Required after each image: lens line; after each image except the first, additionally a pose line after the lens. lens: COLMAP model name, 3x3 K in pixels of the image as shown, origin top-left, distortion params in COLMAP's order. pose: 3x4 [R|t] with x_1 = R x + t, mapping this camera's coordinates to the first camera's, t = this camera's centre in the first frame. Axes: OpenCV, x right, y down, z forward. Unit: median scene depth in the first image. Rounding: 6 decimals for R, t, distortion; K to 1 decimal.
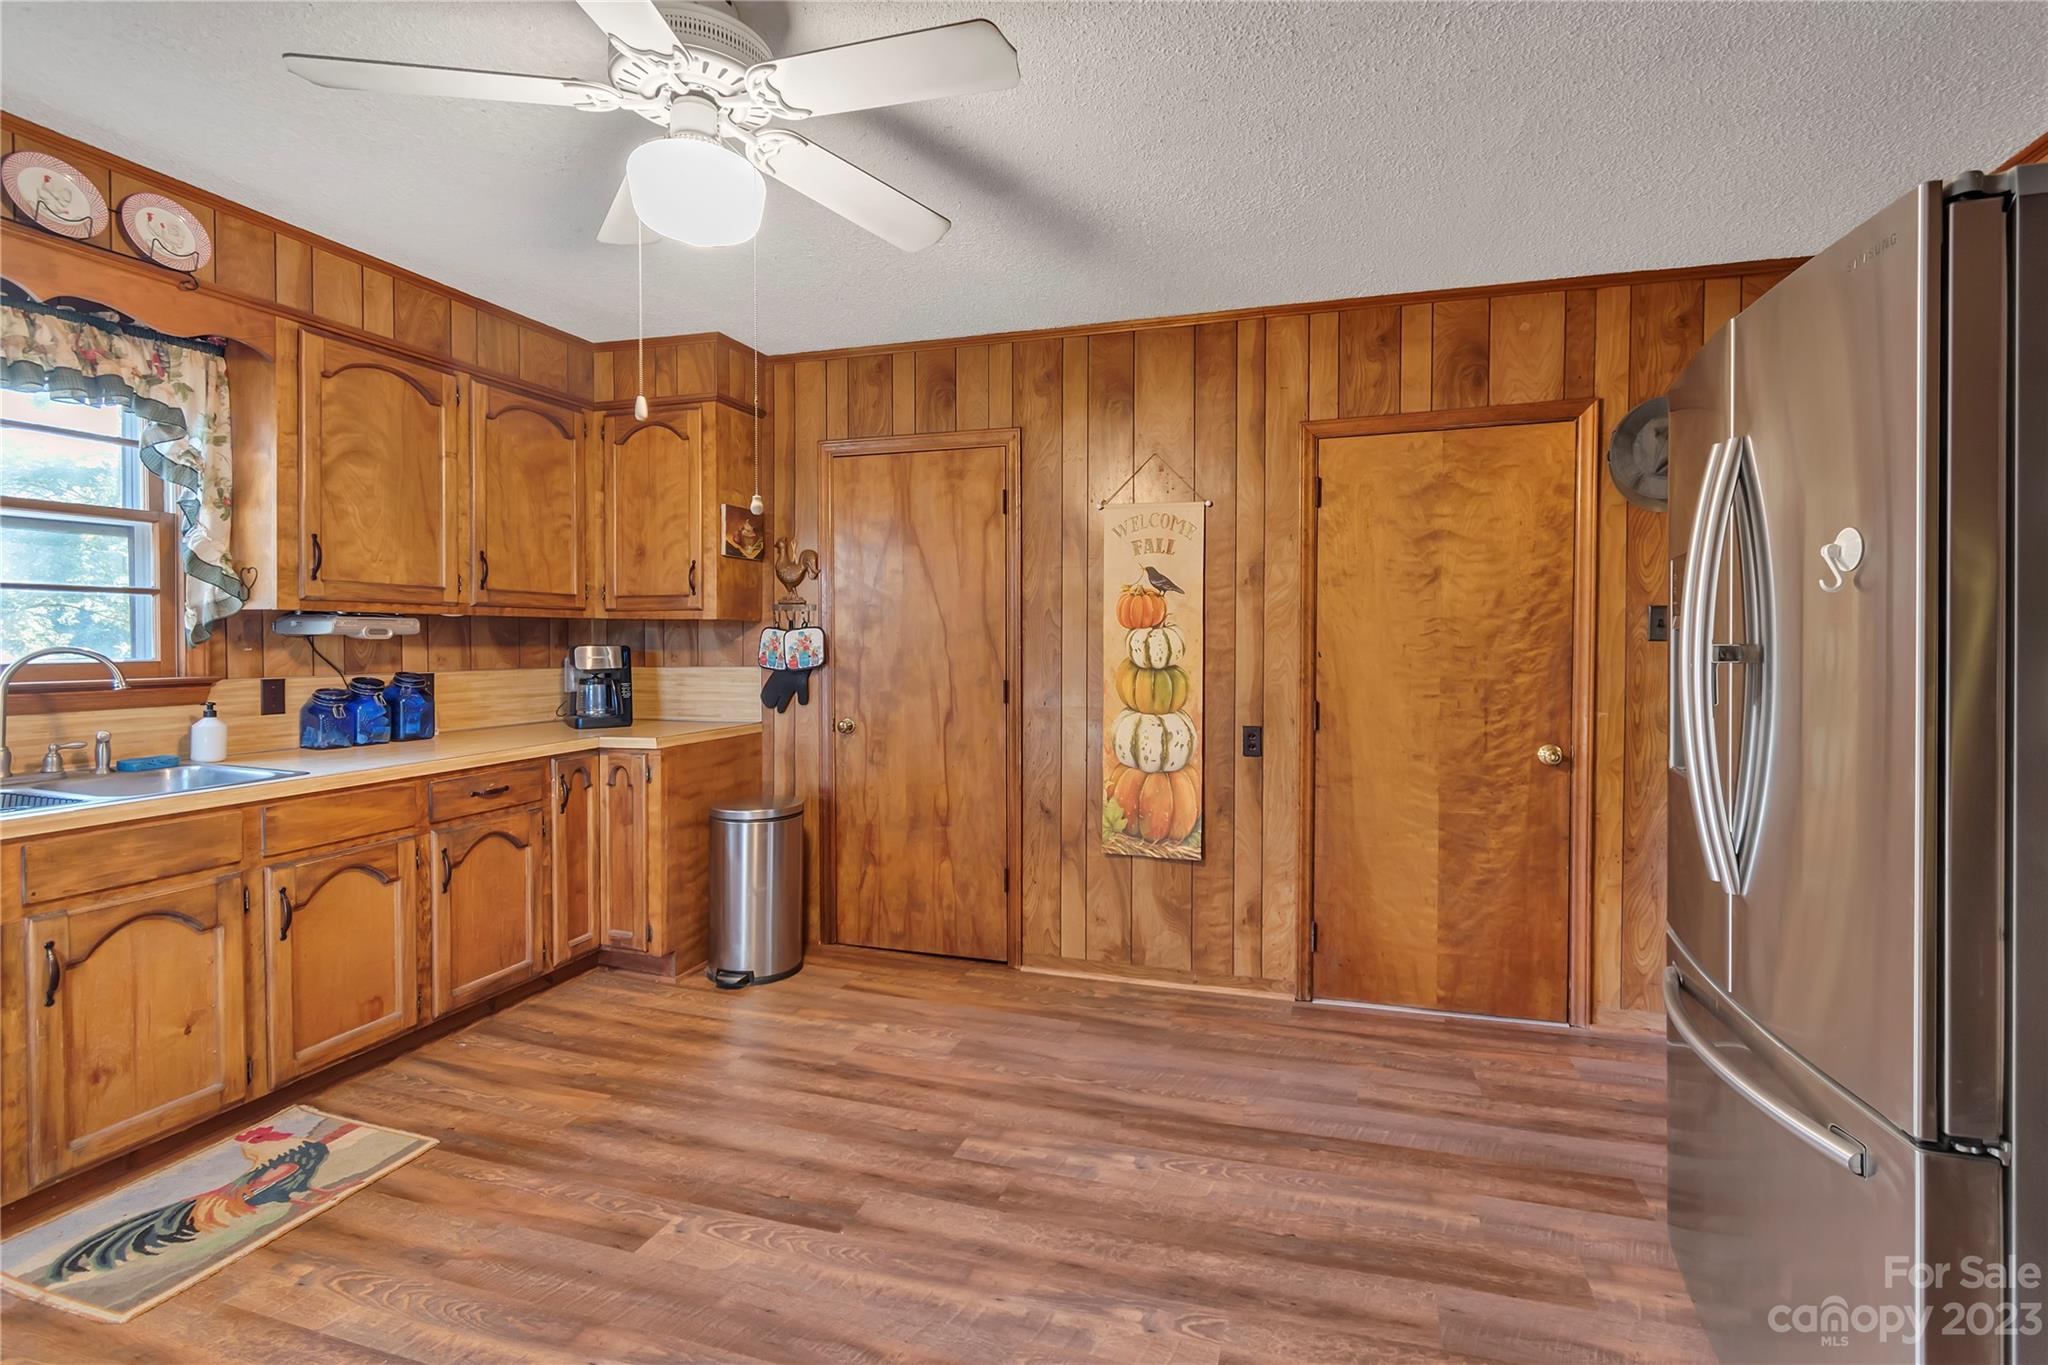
lens RADIAL K [[944.7, 0, 1041.0], [0, 944.7, 650.9], [0, 0, 1]] dist [-0.003670, -0.000666]
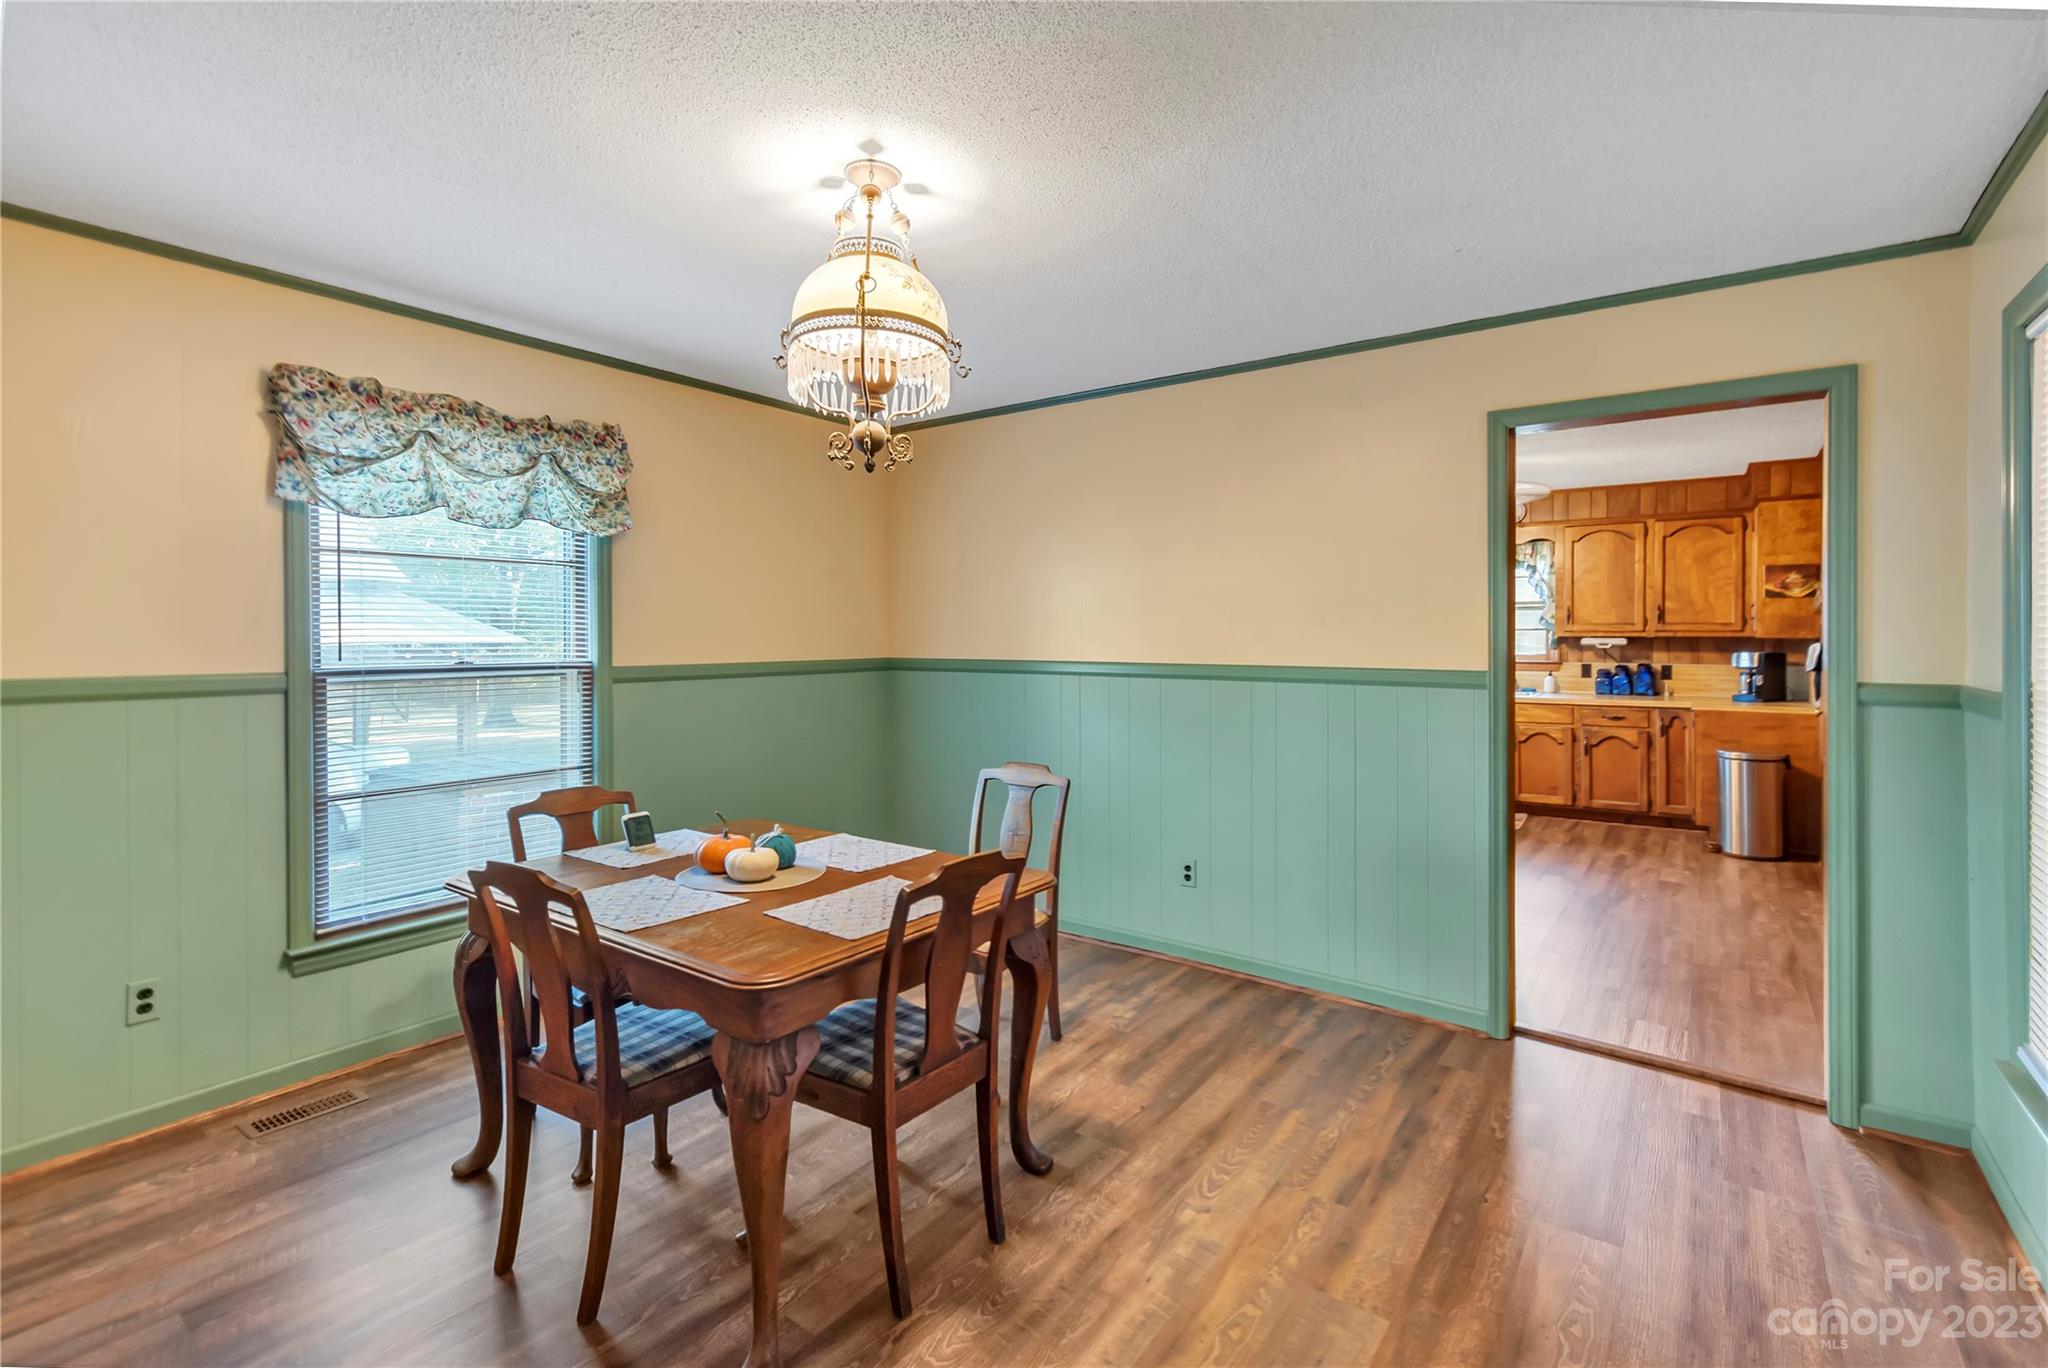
lens RADIAL K [[944.7, 0, 1024.7], [0, 944.7, 647.2], [0, 0, 1]] dist [-0.003670, -0.000666]
pose [[-0.327421, 0.011137, -0.944813, 1.881299], [-0.015001, 0.999743, 0.016983, -0.030374], [0.944760, 0.019734, -0.327170, 0.406494]]
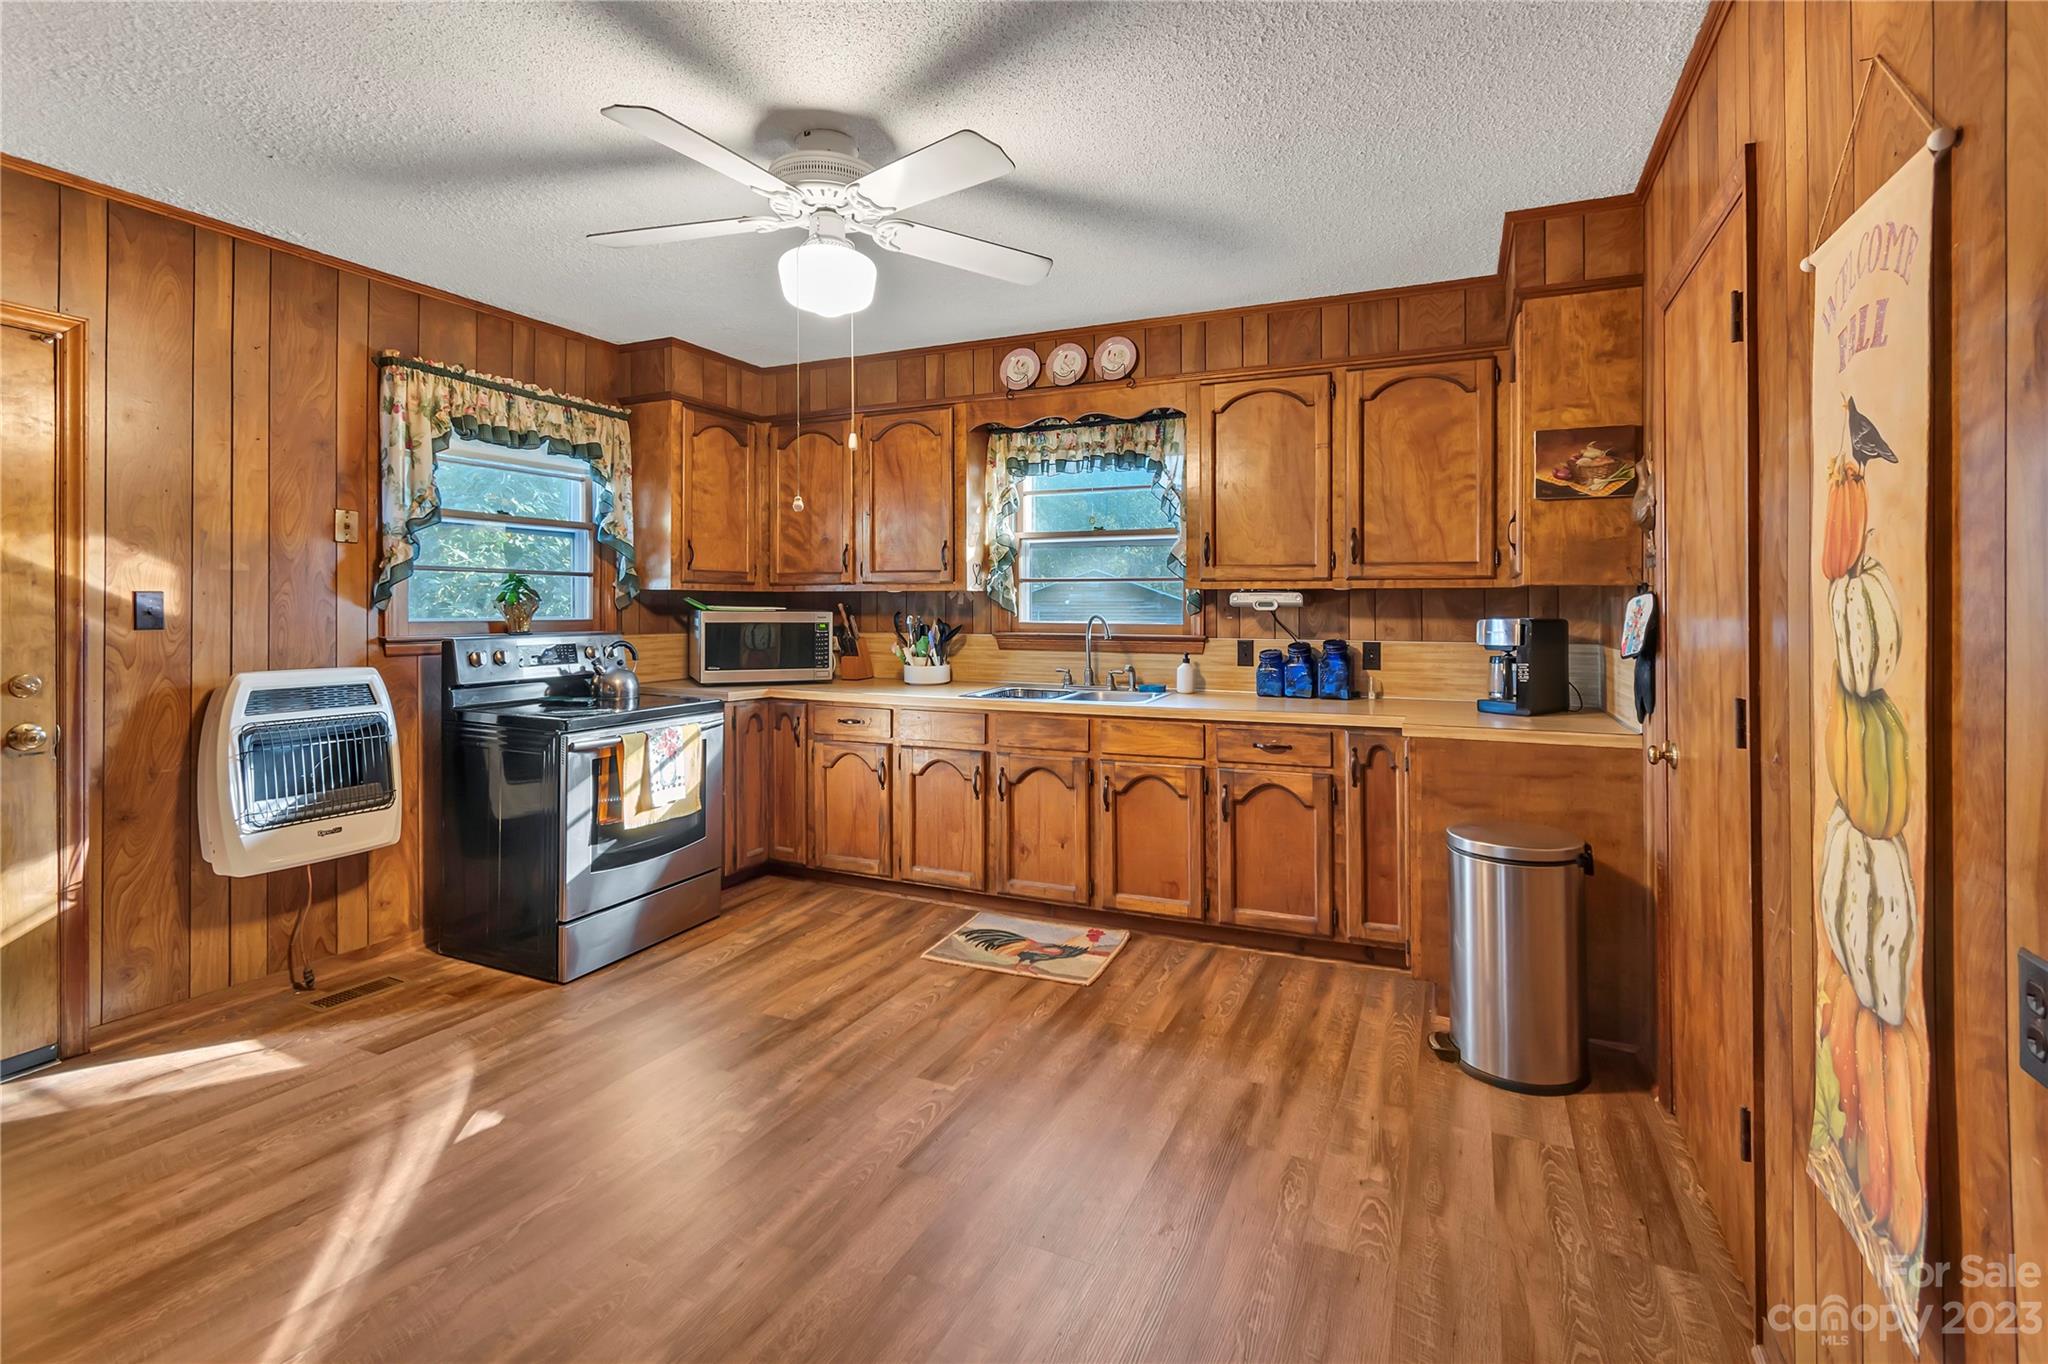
lens RADIAL K [[944.7, 0, 1054.6], [0, 944.7, 609.2], [0, 0, 1]] dist [-0.003670, -0.000666]
pose [[-0.111495, -0.003127, -0.993760, 0.537157], [-0.018244, 0.999833, -0.001099, -0.007305], [0.993598, 0.018008, -0.111533, 0.840313]]
